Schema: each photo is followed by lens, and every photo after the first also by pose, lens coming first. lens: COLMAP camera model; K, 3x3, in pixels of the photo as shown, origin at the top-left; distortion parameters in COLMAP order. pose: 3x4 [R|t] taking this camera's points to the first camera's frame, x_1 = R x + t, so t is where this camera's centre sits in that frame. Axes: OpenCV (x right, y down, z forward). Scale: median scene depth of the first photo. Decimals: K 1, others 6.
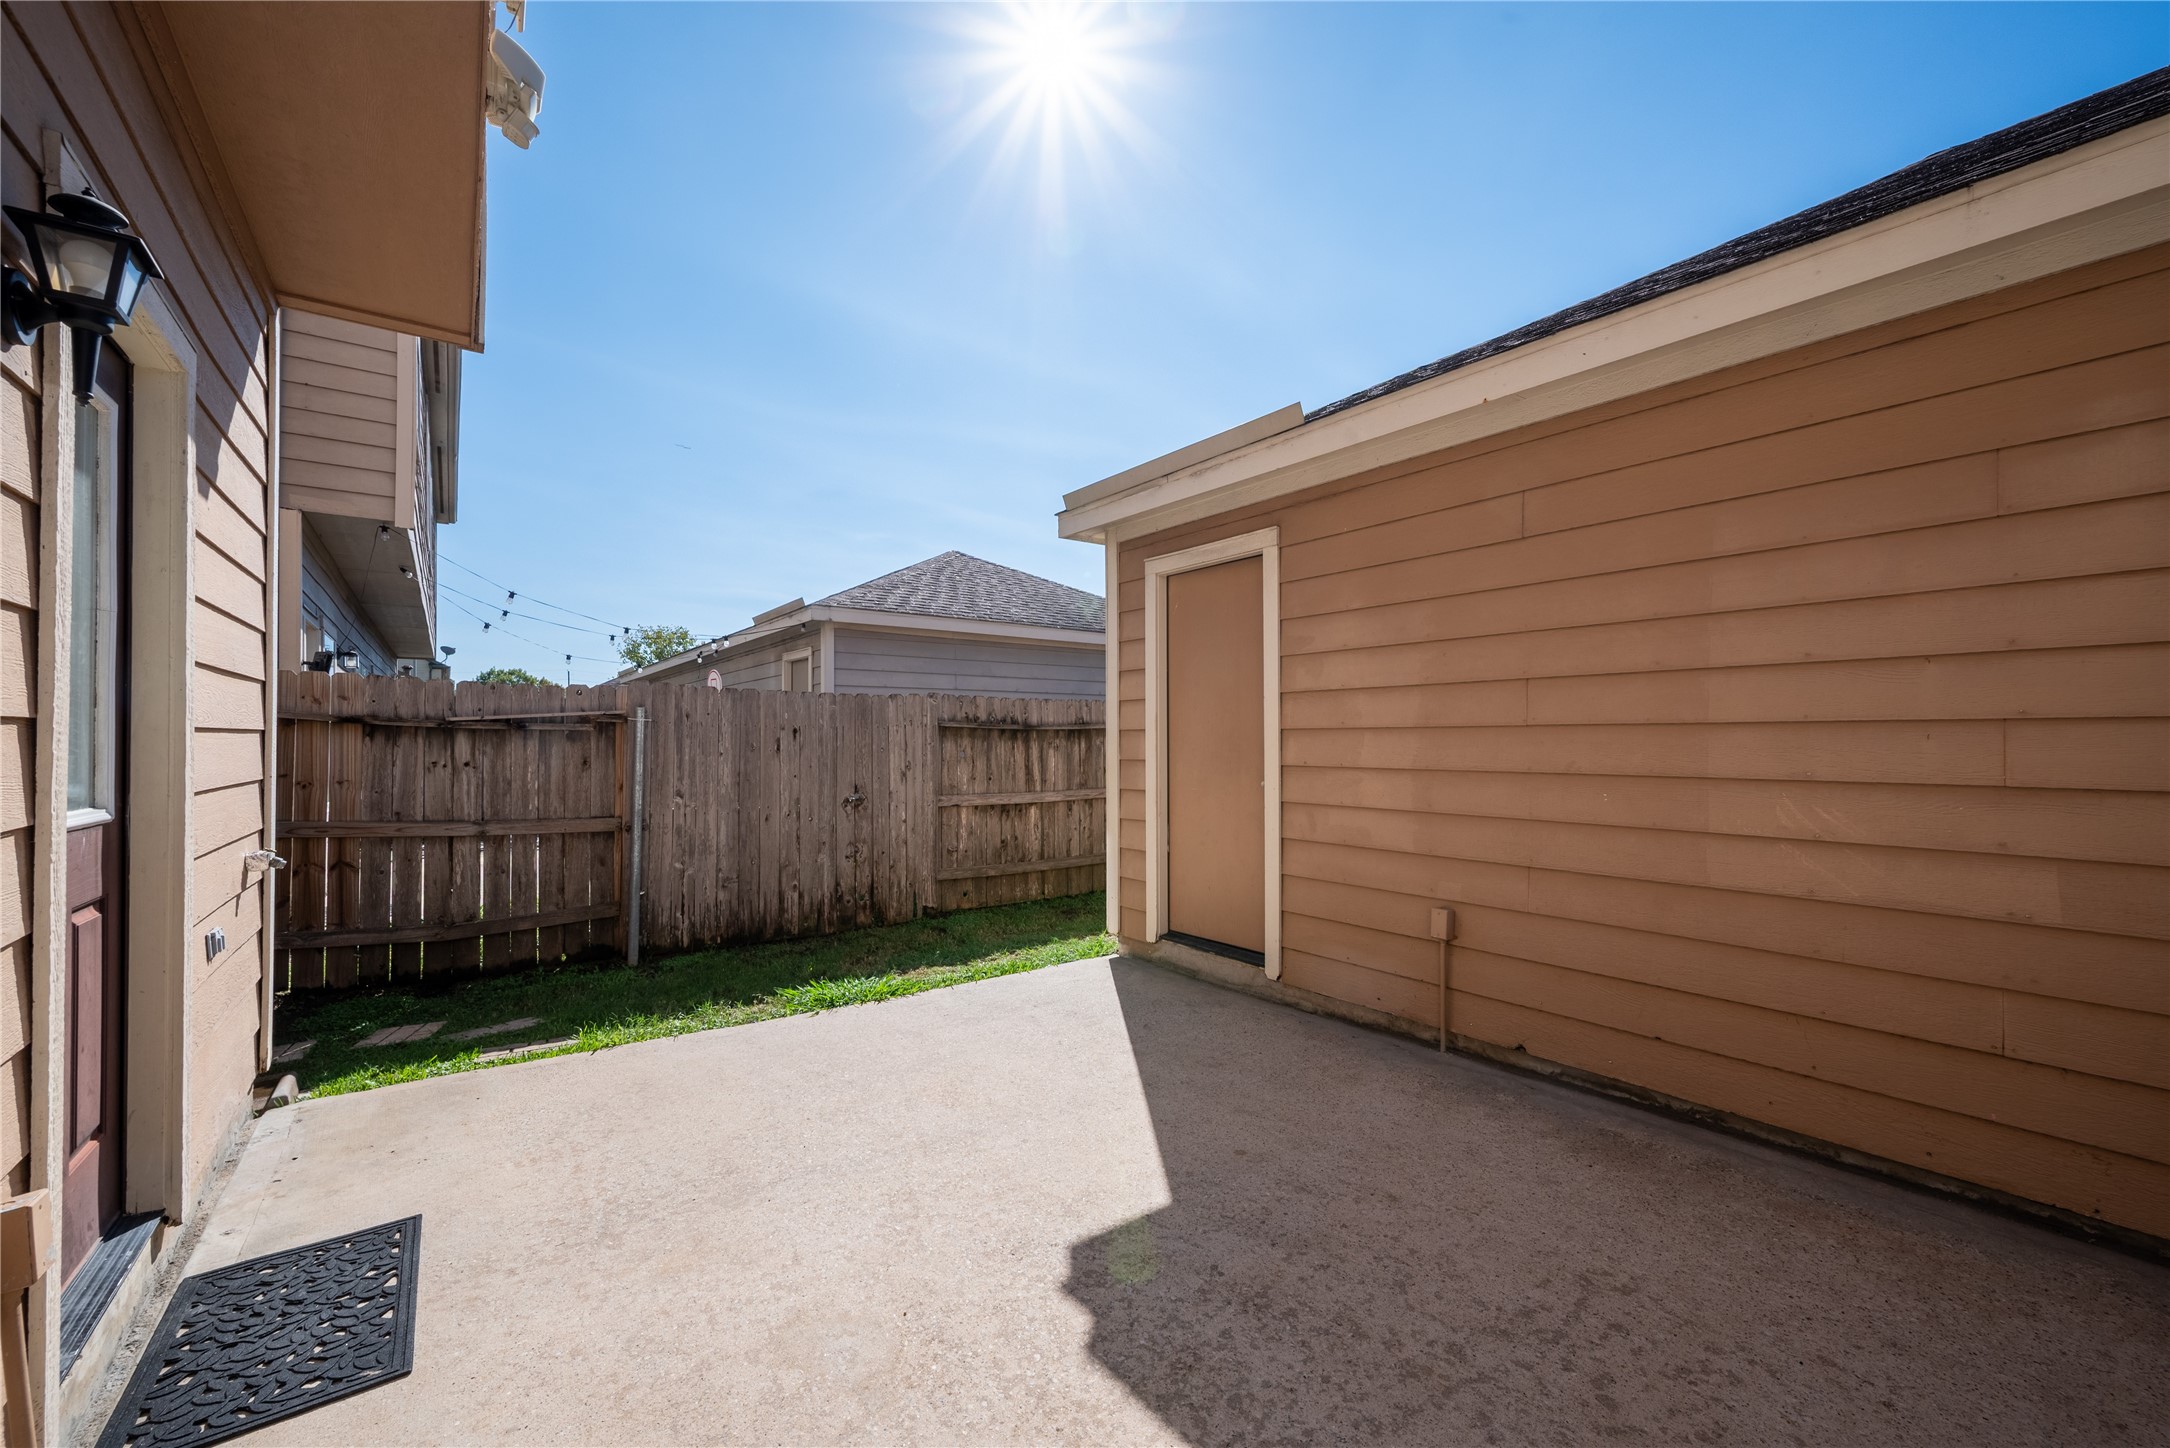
lens RADIAL K [[859.5, 0, 1095.8], [0, 859.5, 726.5], [0, 0, 1]] dist [0.000684, 0.000523]
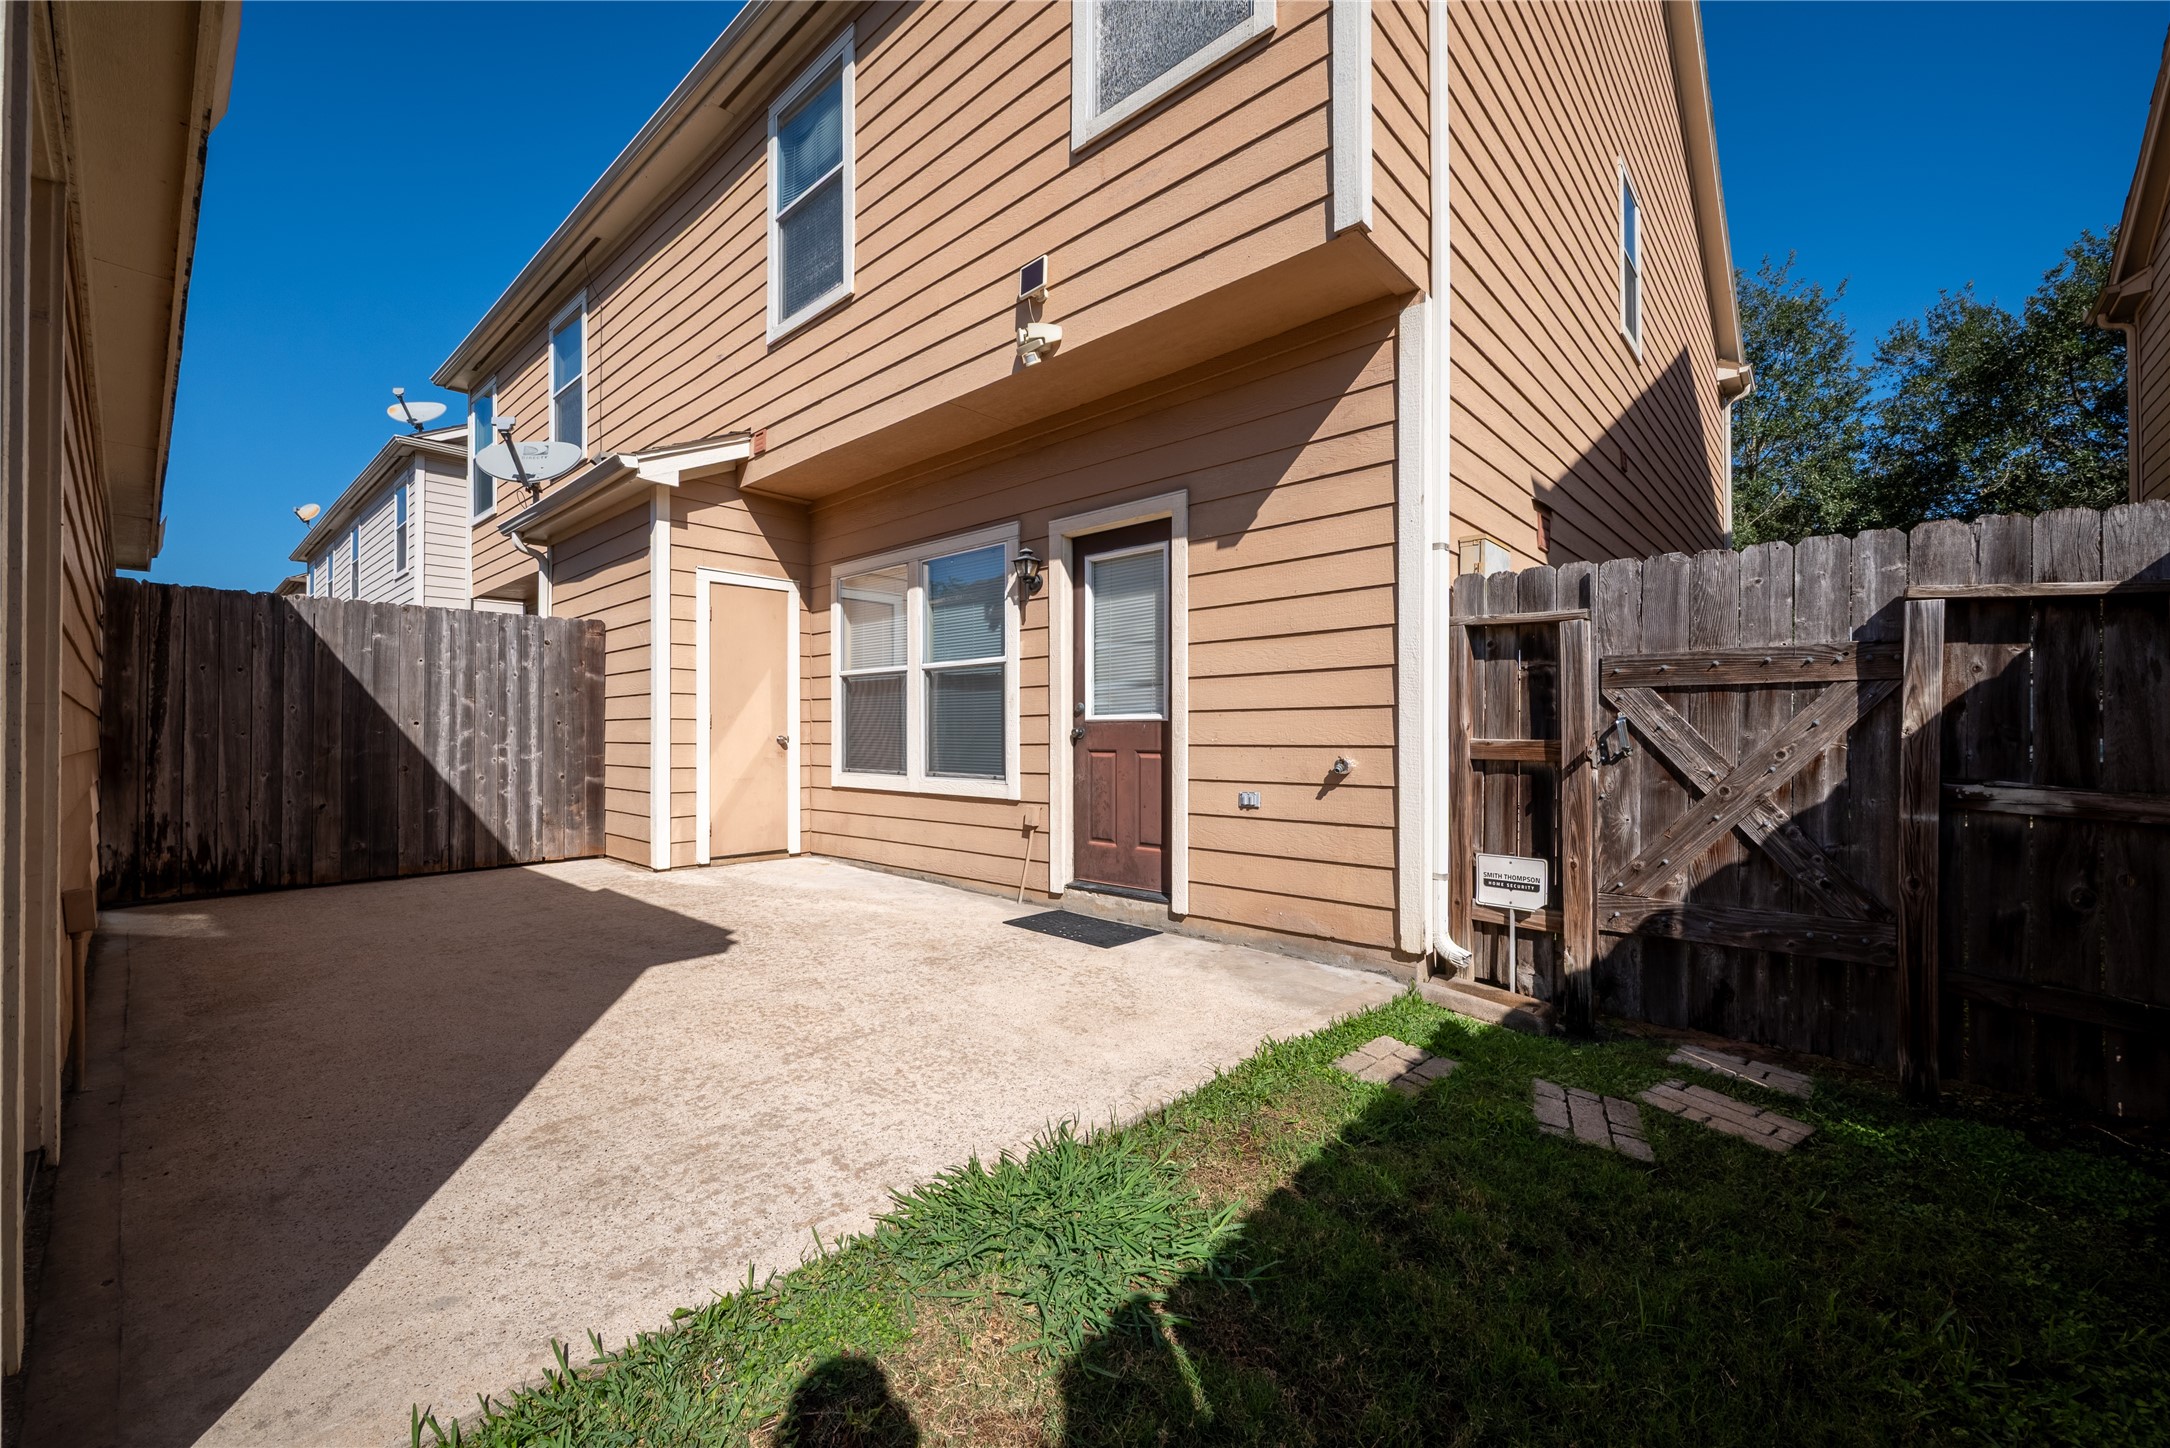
lens RADIAL K [[859.5, 0, 1093.0], [0, 859.5, 727.8], [0, 0, 1]] dist [0.000684, 0.000523]
pose [[-0.981642, 0.005686, -0.190650, -0.179655], [0.009811, 0.999738, -0.020699, 0.063765], [0.190482, -0.022189, -0.981440, 1.174458]]
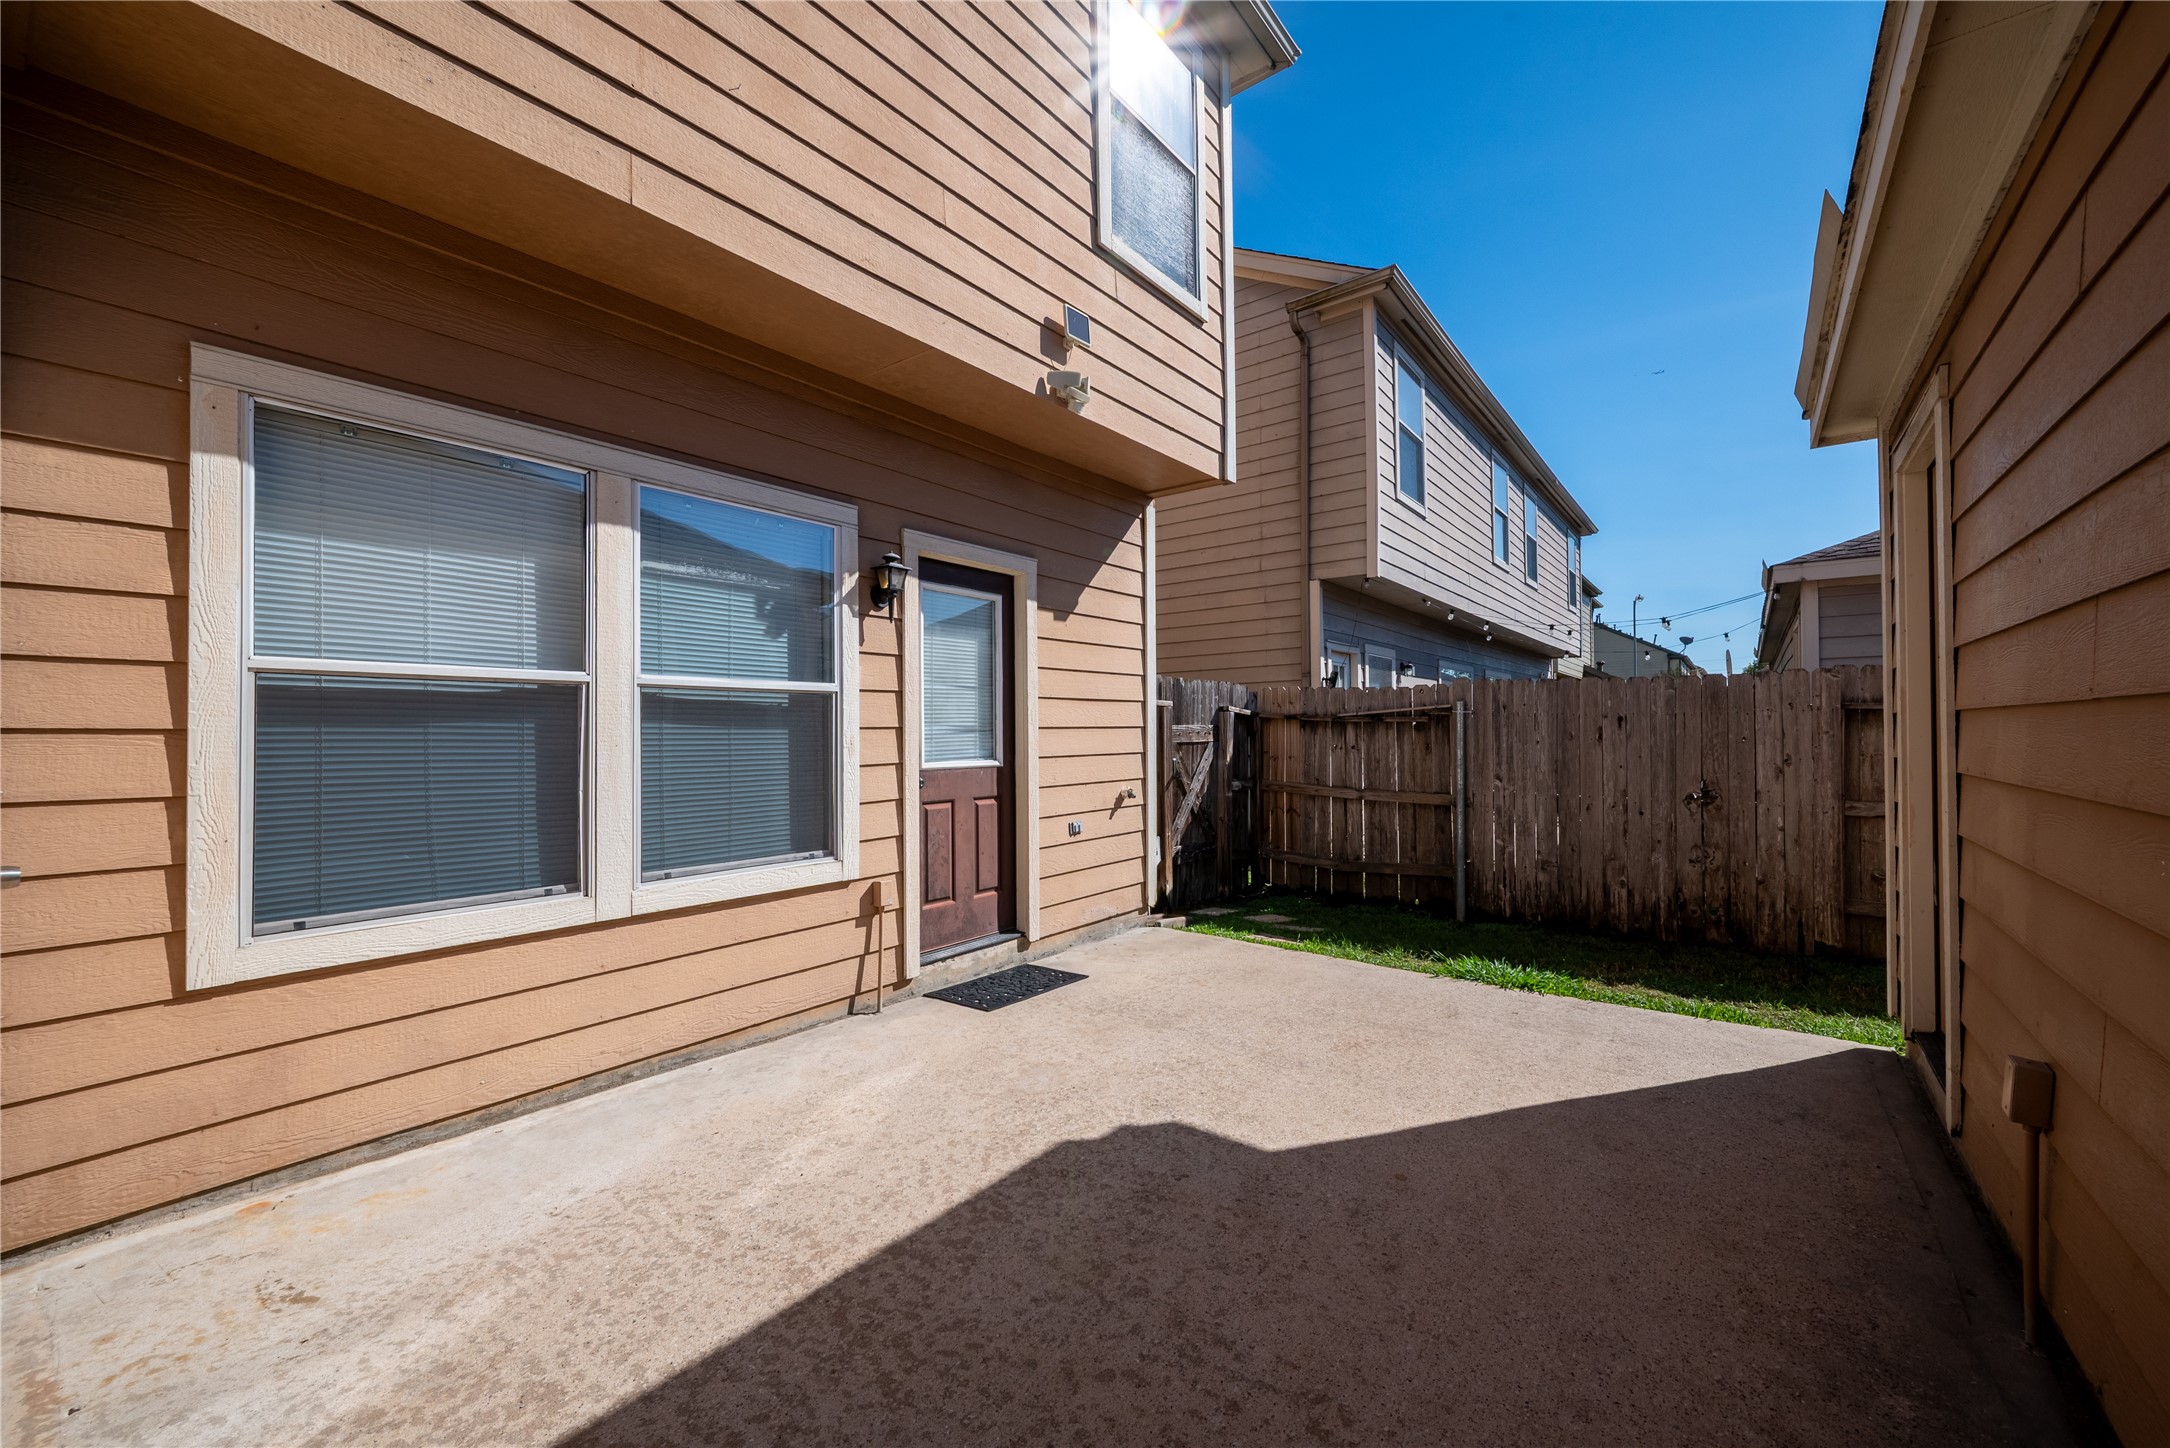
lens RADIAL K [[859.5, 0, 1098.9], [0, 859.5, 728.9], [0, 0, 1]] dist [0.000684, 0.000523]
pose [[0.275113, -0.003109, -0.961407, 0.467665], [0.021603, 0.999762, 0.002949, 0.001072], [0.961169, -0.021581, 0.275115, 0.212930]]
